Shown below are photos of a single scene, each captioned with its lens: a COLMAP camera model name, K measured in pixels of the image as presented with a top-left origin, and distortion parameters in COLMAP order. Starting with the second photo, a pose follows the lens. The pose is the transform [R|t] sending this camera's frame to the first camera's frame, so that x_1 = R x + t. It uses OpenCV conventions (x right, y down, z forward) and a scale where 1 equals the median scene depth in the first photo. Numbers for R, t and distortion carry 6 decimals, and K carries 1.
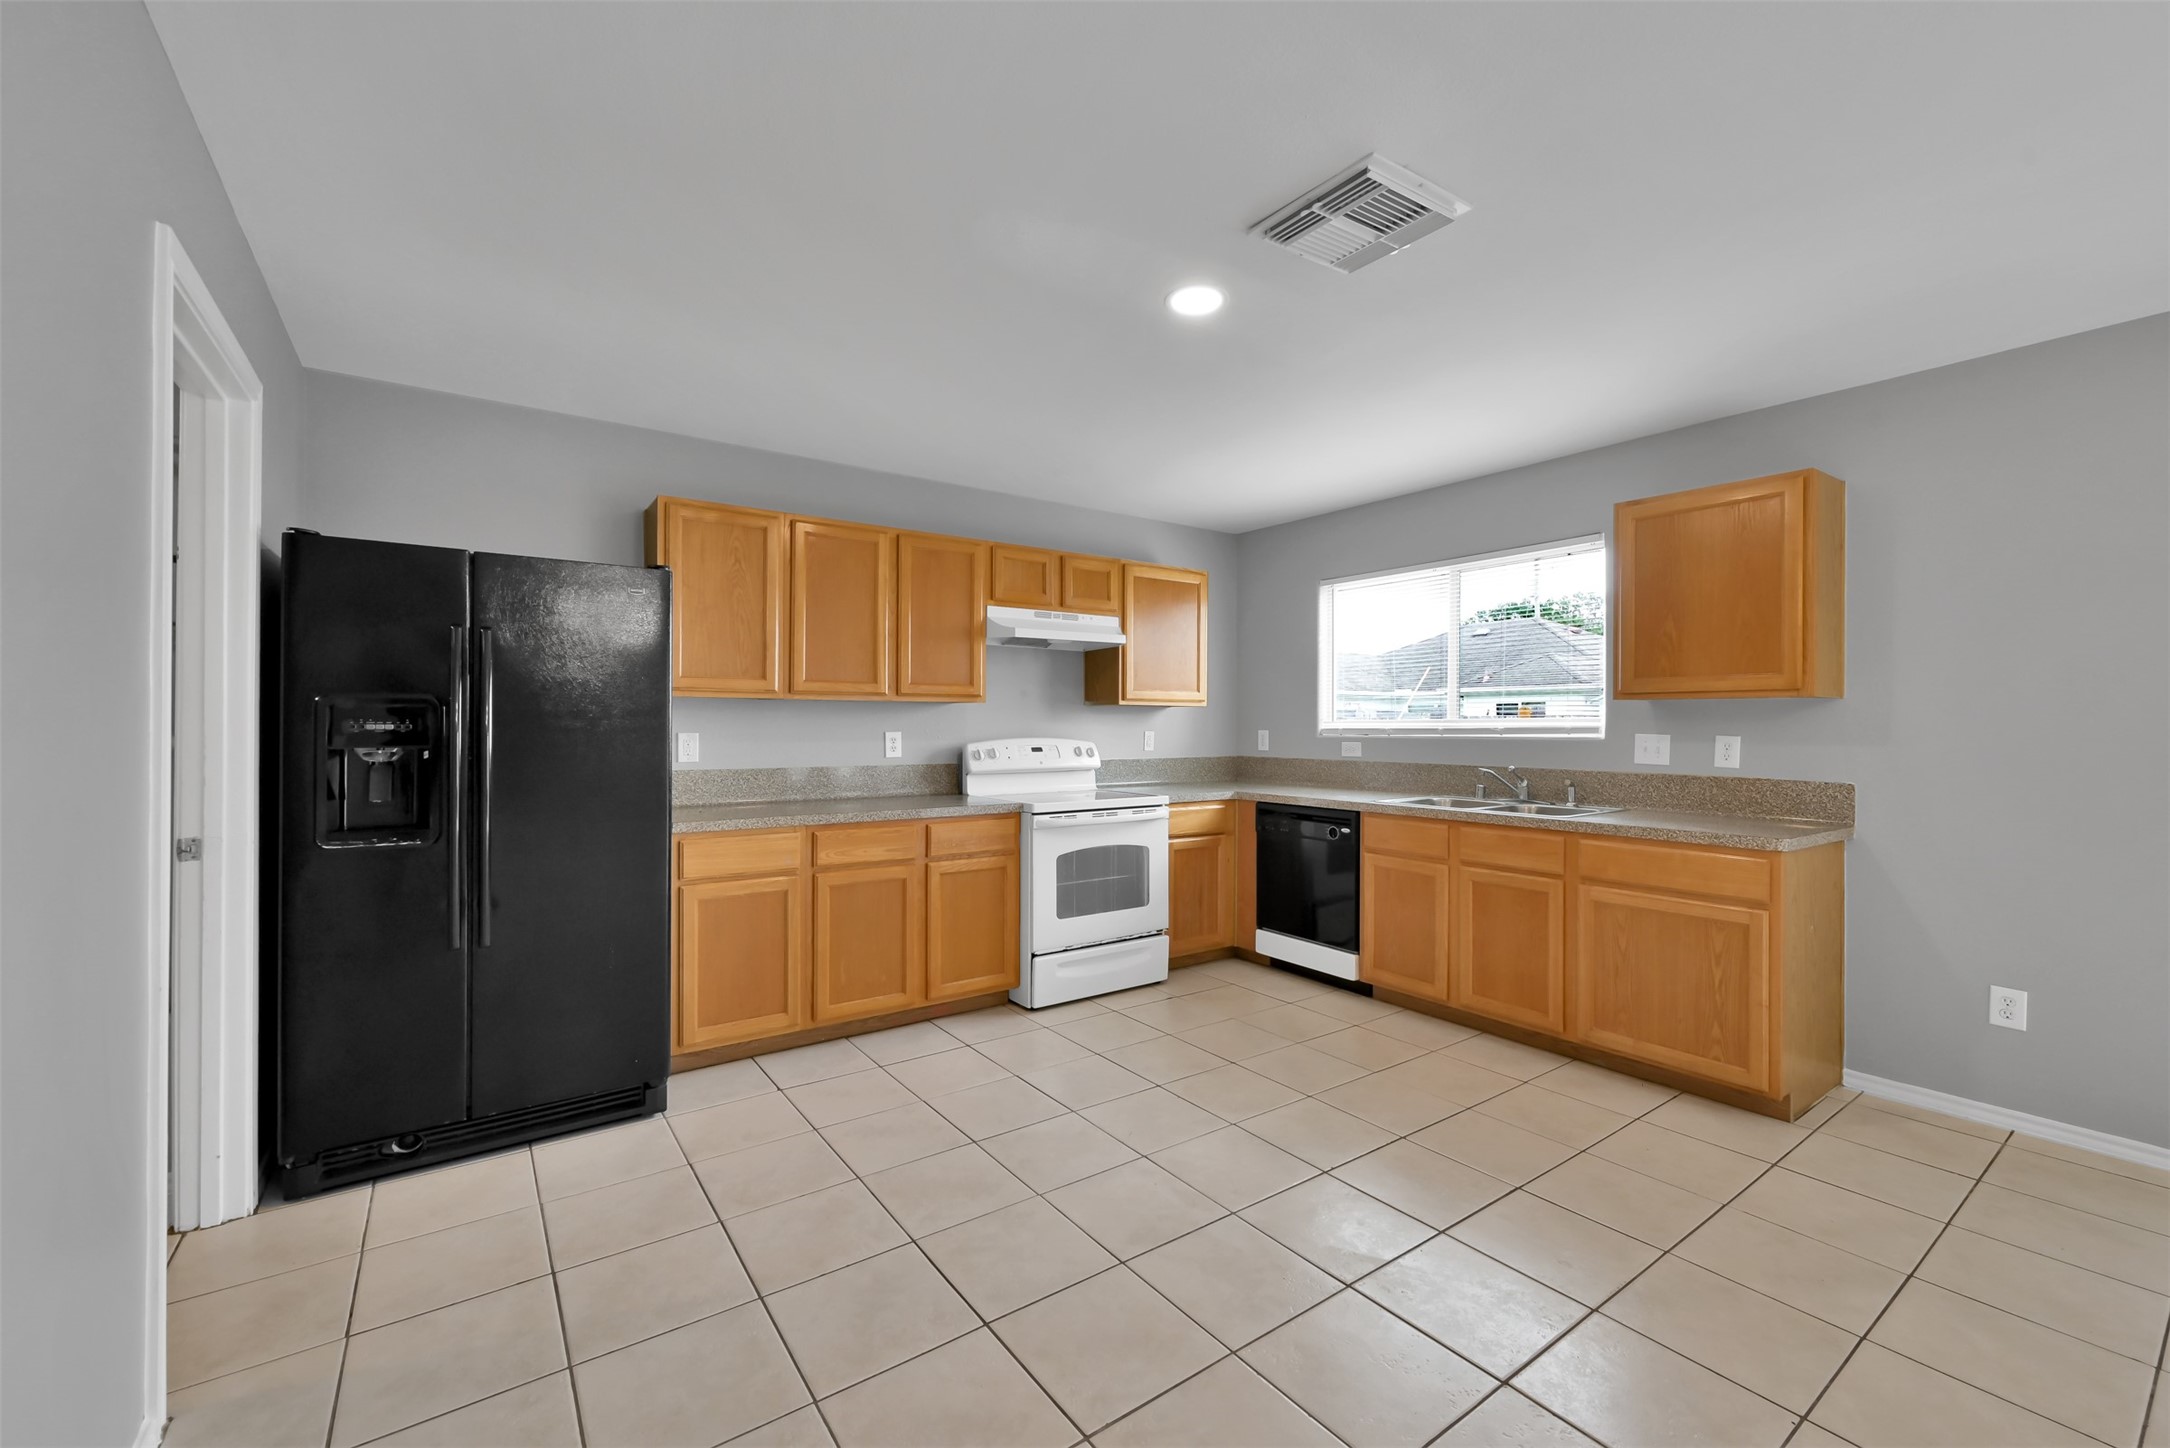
lens RADIAL K [[859.6, 0, 1116.3], [0, 859.6, 727.7], [0, 0, 1]] dist [0.000198, 0.000429]
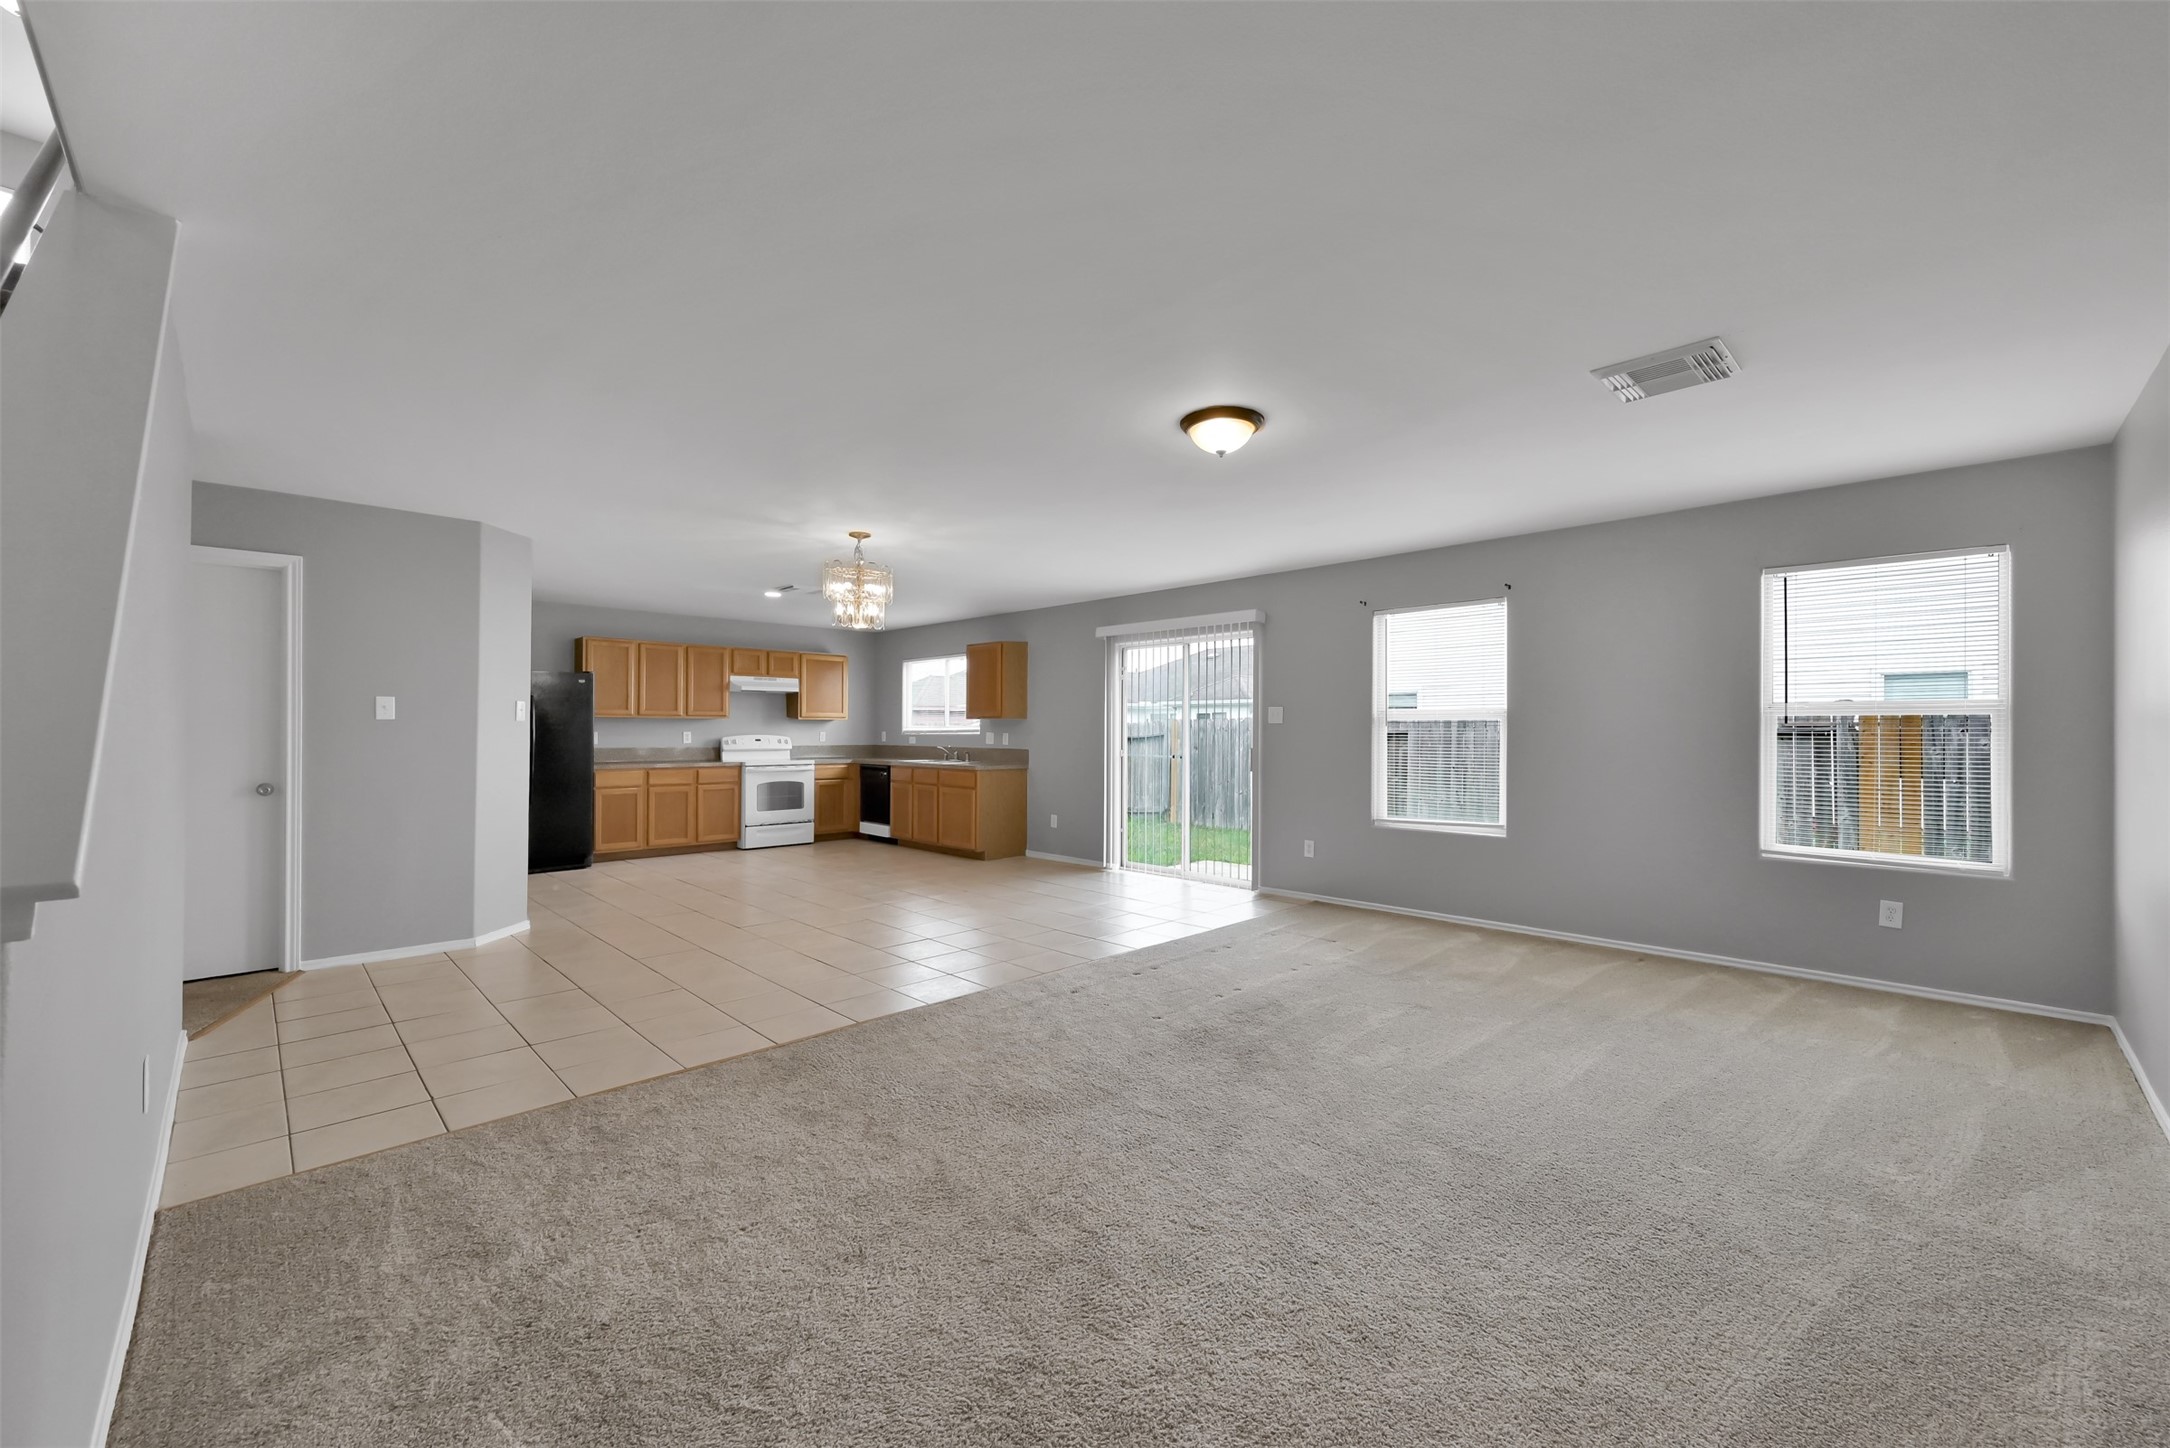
lens RADIAL K [[859.6, 0, 1074.7], [0, 859.6, 727.2], [0, 0, 1]] dist [0.000198, 0.000429]
pose [[0.993488, 0.001934, 0.113916, 0.489393], [-0.001229, 0.999980, -0.006259, 0.006099], [-0.113926, 0.006078, 0.993471, -1.335578]]
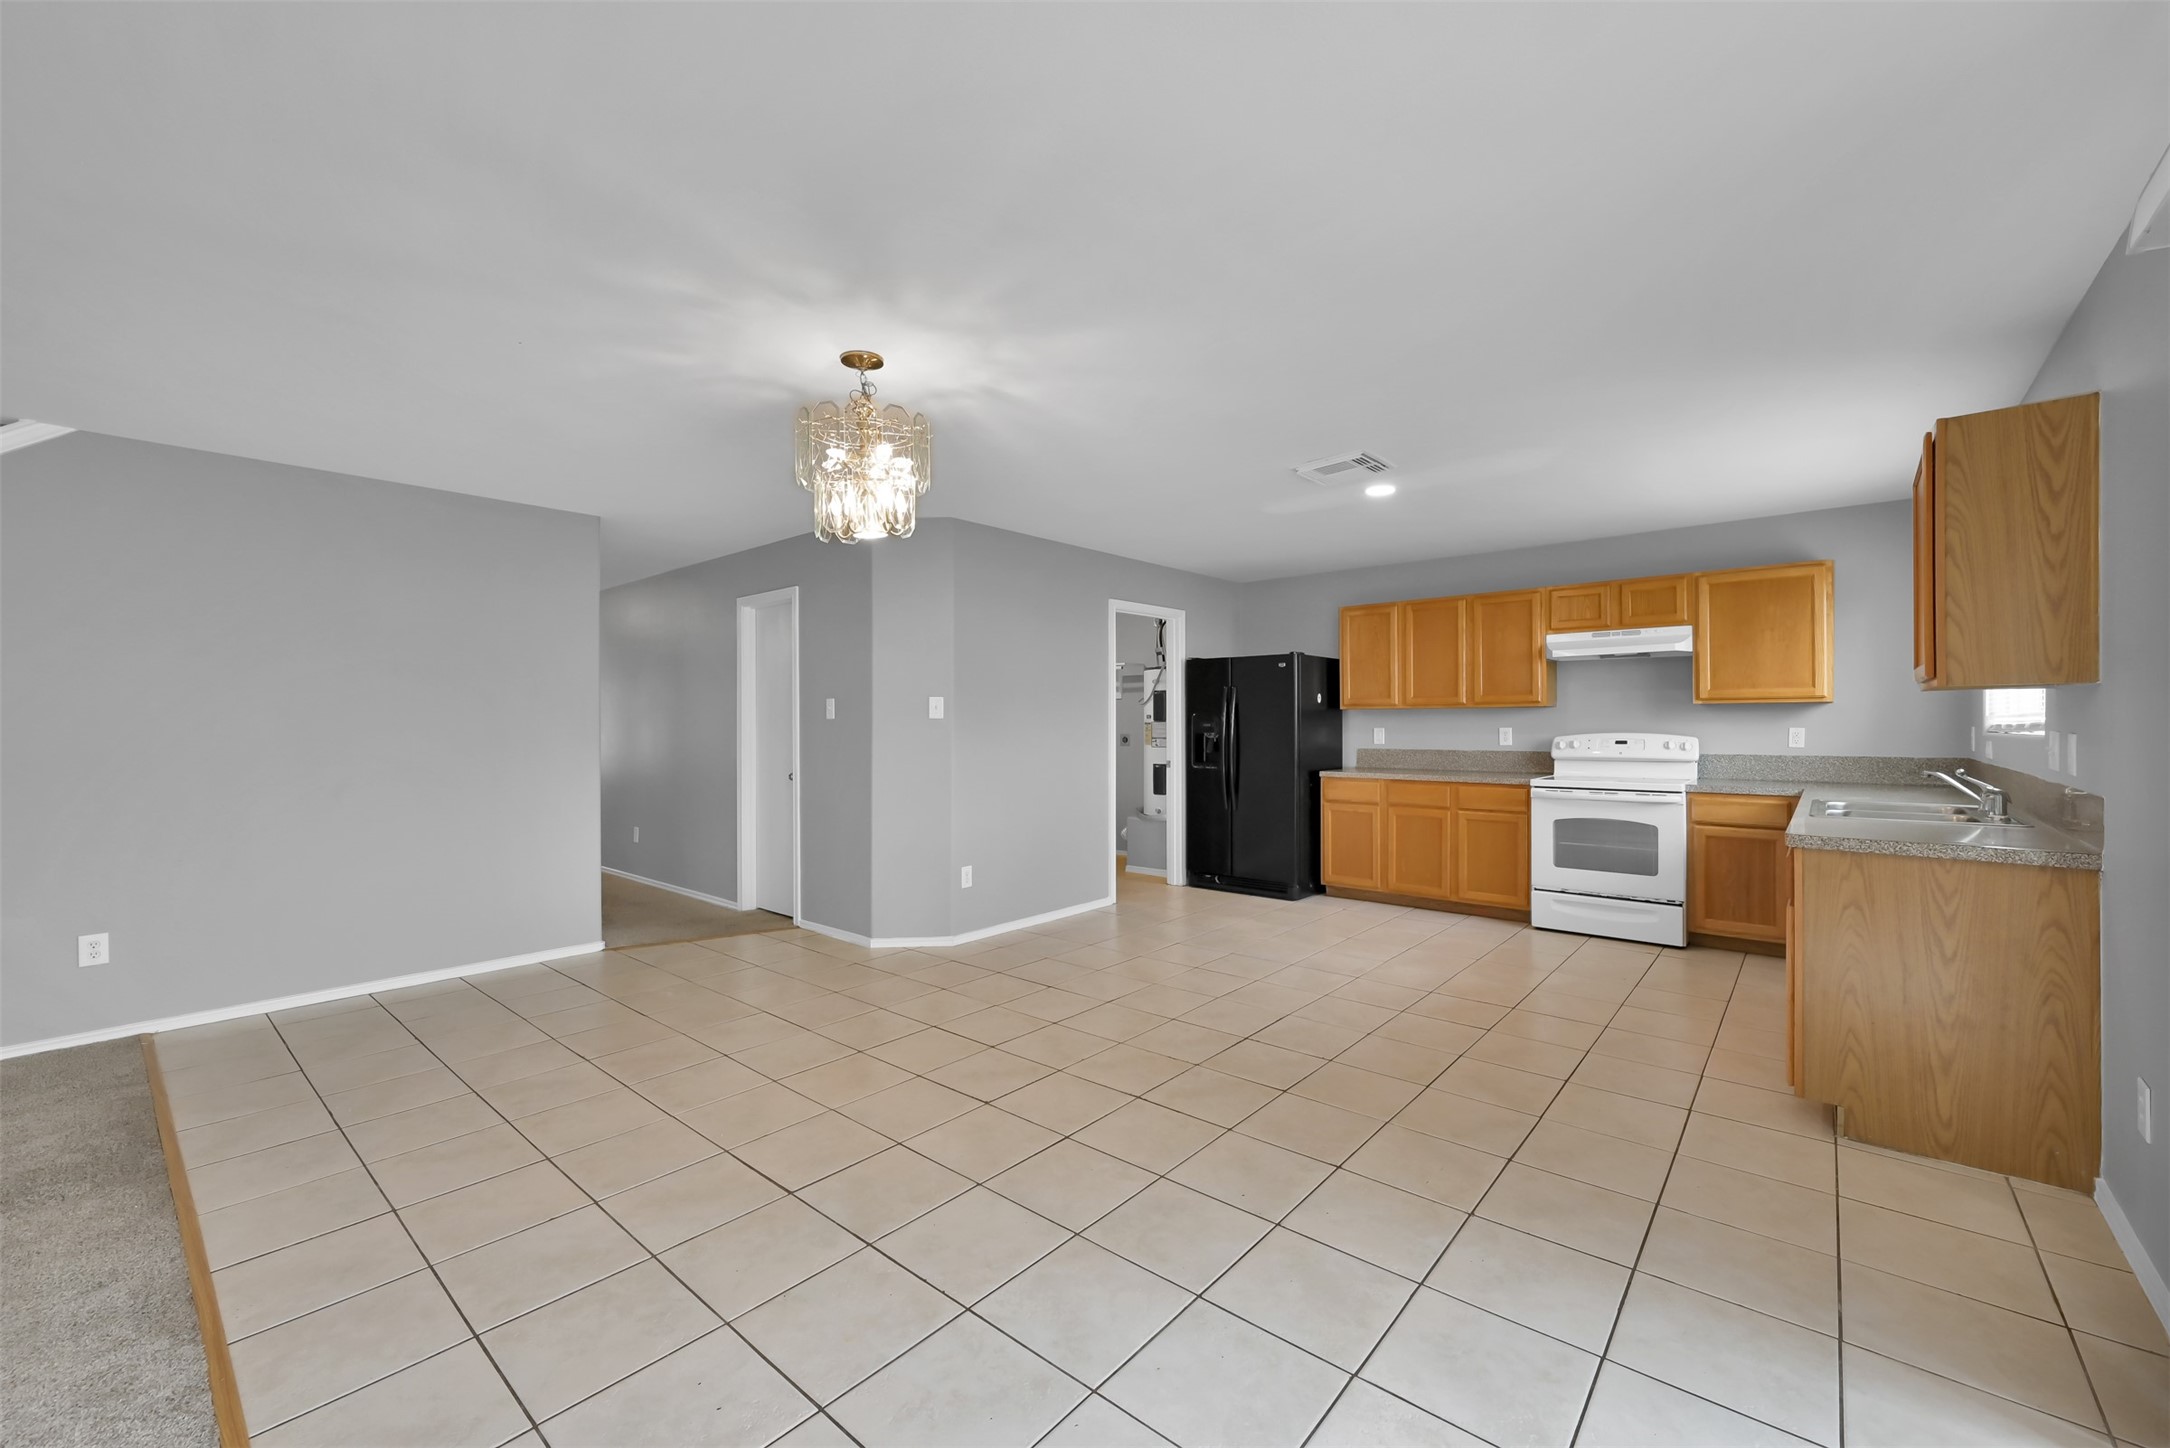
lens RADIAL K [[859.6, 0, 1066.8], [0, 859.6, 731.9], [0, 0, 1]] dist [0.000198, 0.000429]
pose [[0.219106, 0.007336, -0.975674, 1.007628], [0.001361, 0.999968, 0.007824, -0.000347], [0.975700, -0.003042, 0.219089, -0.038047]]
